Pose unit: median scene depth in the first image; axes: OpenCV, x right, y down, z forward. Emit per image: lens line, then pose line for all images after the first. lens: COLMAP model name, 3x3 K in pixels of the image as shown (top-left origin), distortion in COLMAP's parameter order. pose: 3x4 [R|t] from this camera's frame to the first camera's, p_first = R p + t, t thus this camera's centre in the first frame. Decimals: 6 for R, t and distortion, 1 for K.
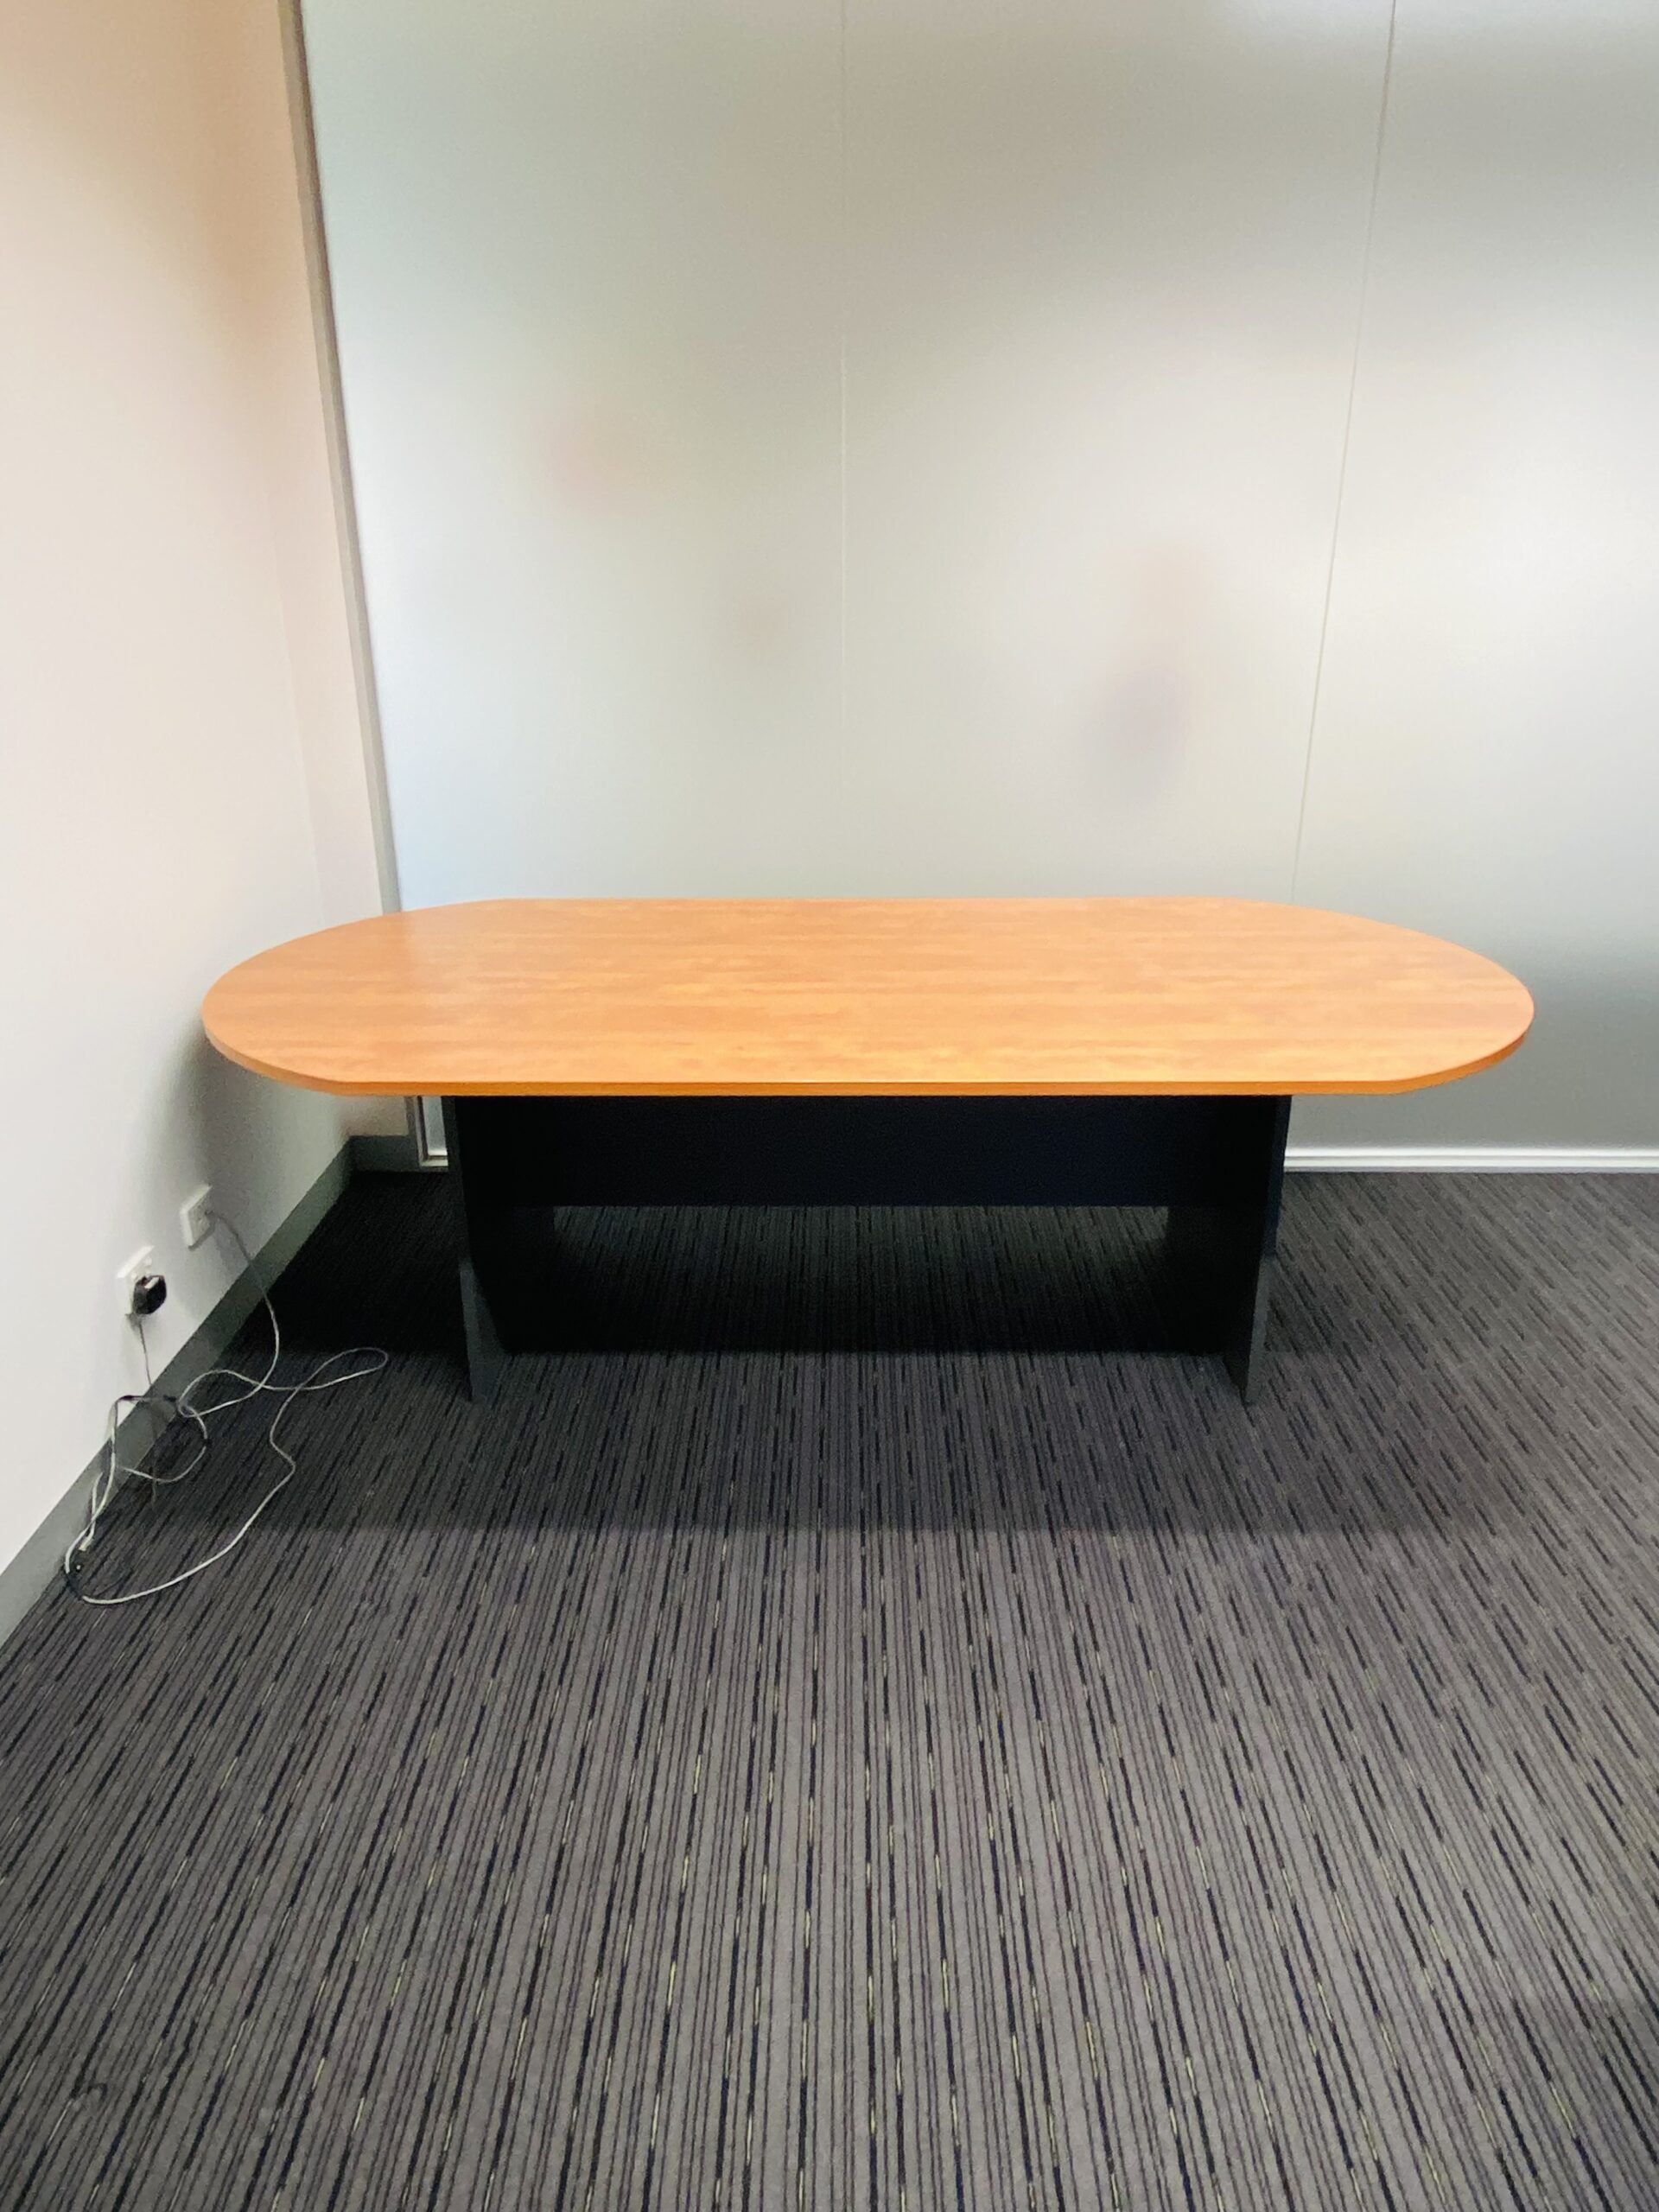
lens RADIAL K [[1478.7, 0, 837.7], [0, 1478.7, 1137.3], [0, 0, 1]] dist [0.045997, -0.000149]
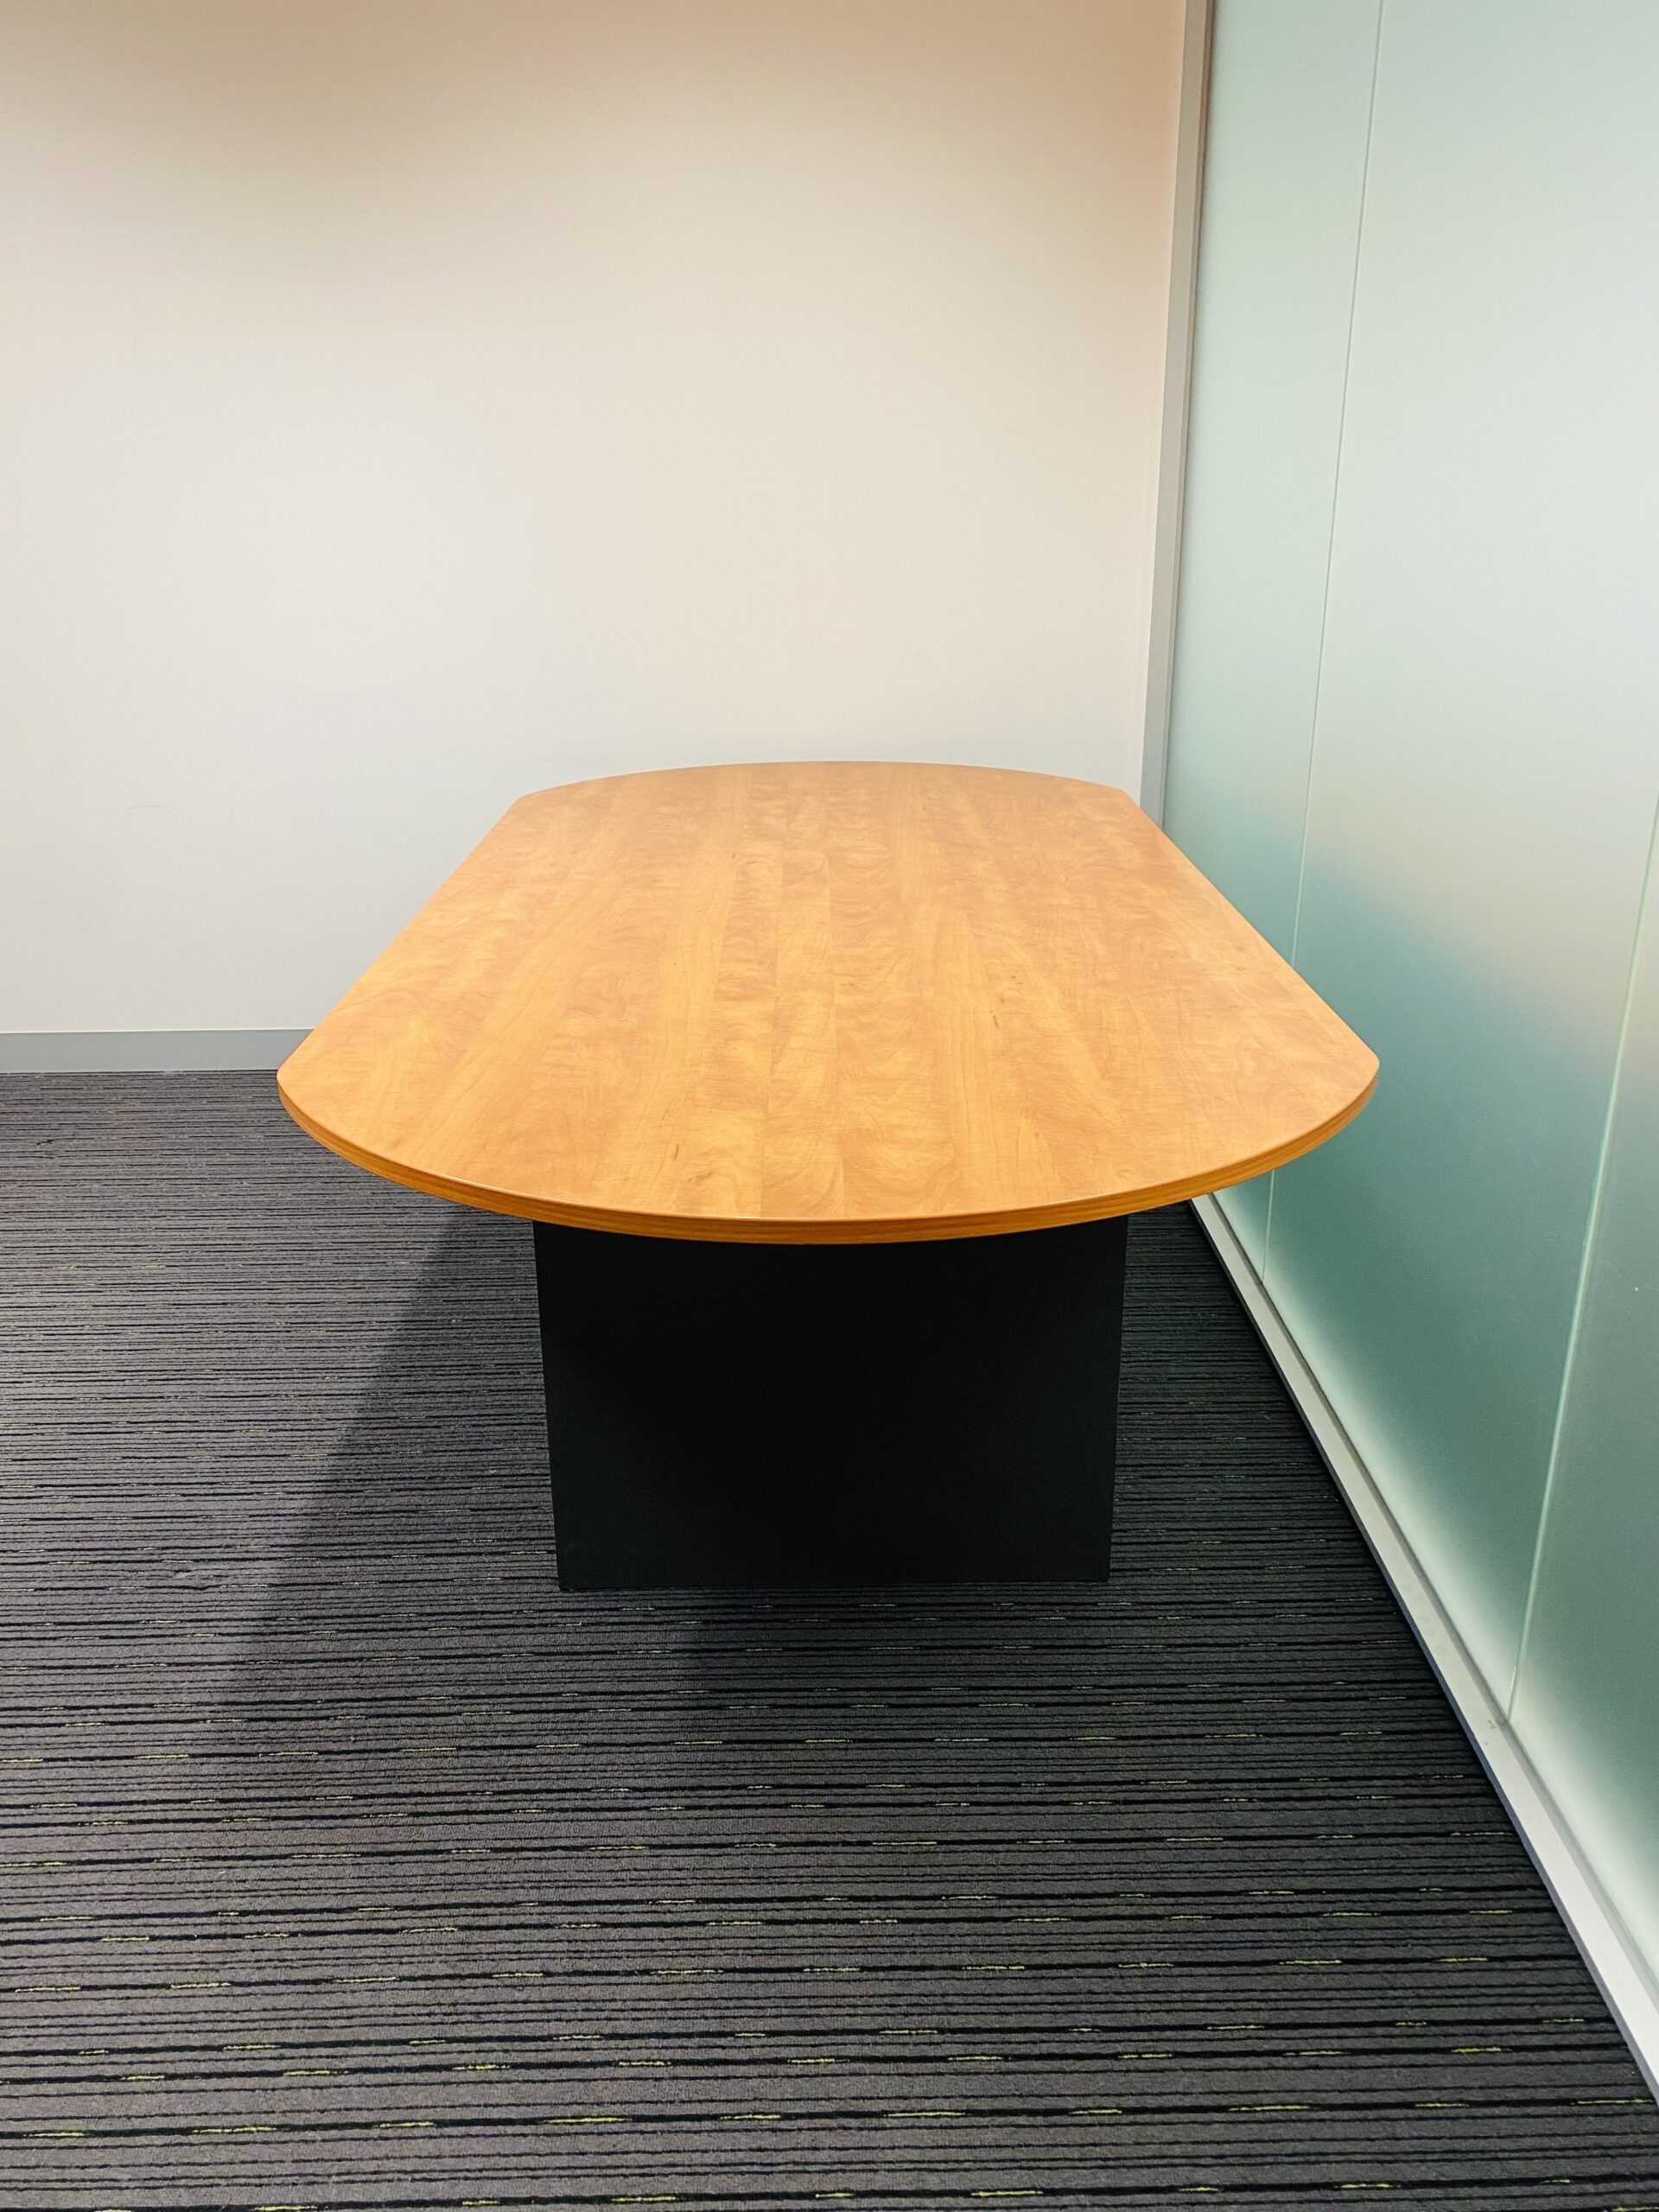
lens RADIAL K [[1695.7, 0, 833.5], [0, 1695.7, 1090.8], [0, 0, 1]] dist [0.037059, -0.005429]
pose [[0.017982, 0.355296, -0.934581, 1.043128], [-0.372667, 0.869758, 0.323482, -0.360143], [0.927791, 0.342471, 0.148046, 1.019023]]
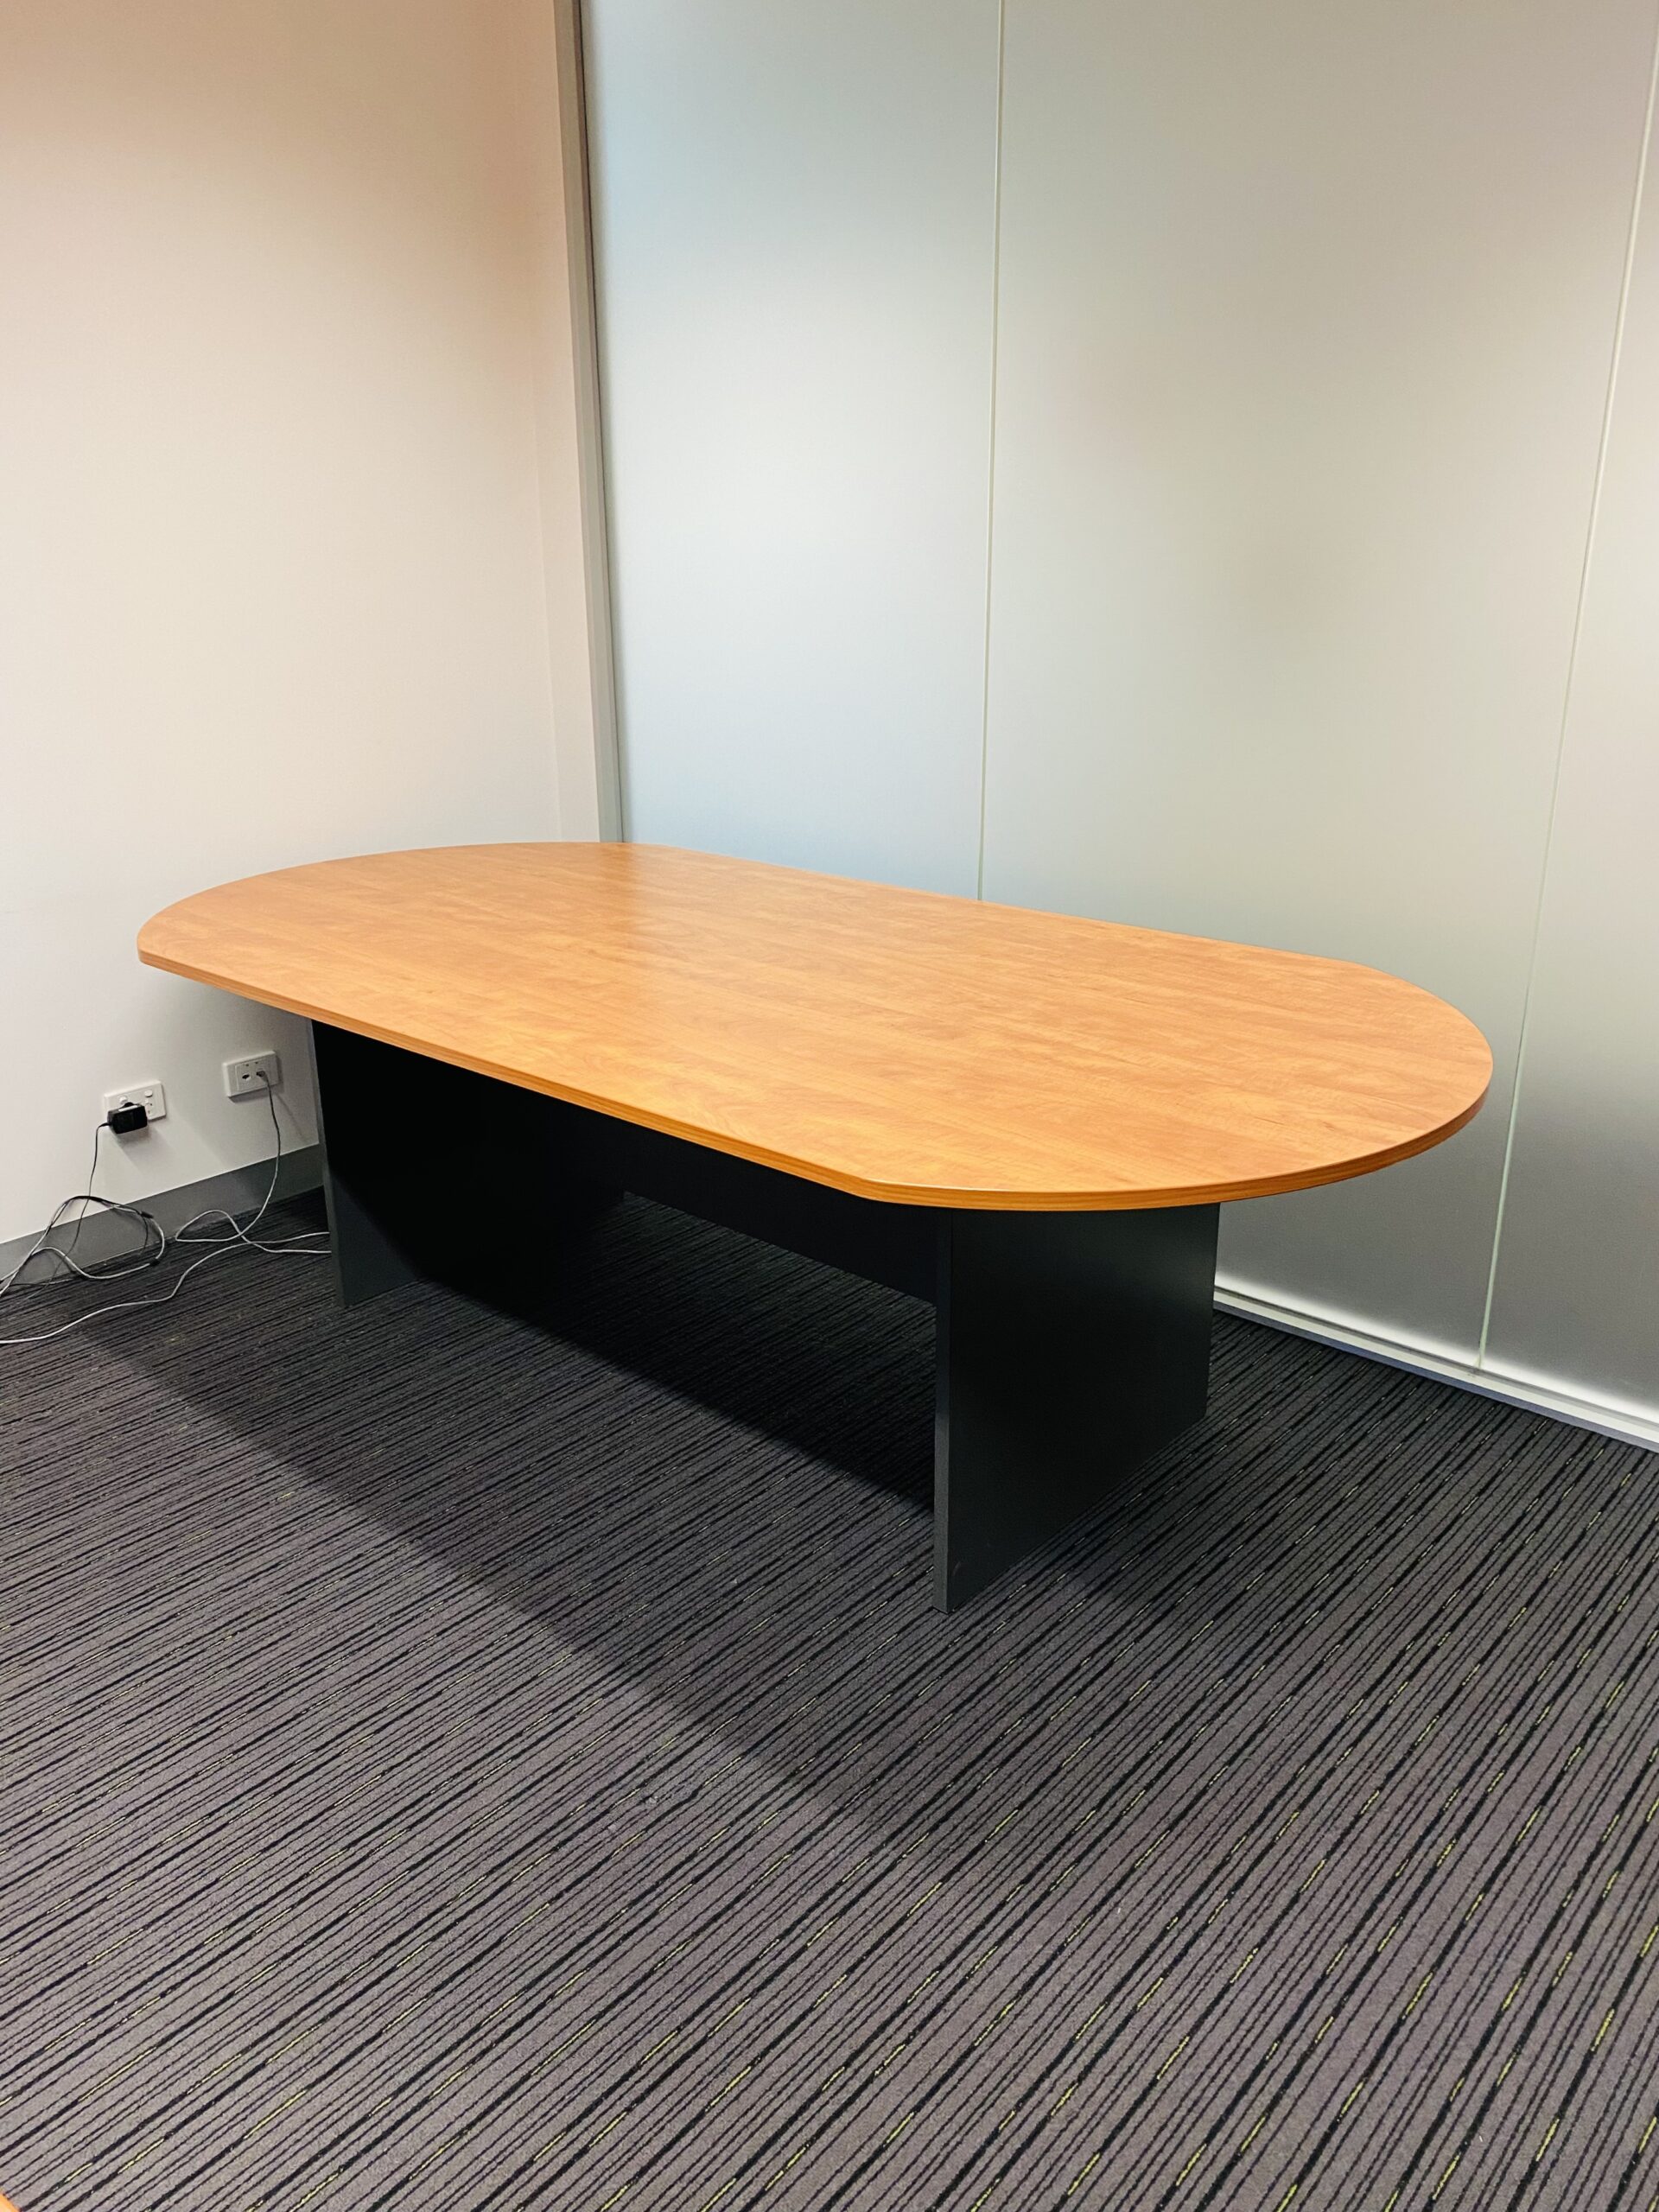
lens RADIAL K [[1678.7, 0, 829.5], [0, 1678.7, 1106.0], [0, 0, 1]] dist [0.024814, -0.016618]
pose [[0.758267, 0.218089, -0.614385, 0.768596], [-0.245569, 0.968523, 0.040719, -0.092253], [0.603926, 0.119998, 0.787955, 0.307921]]
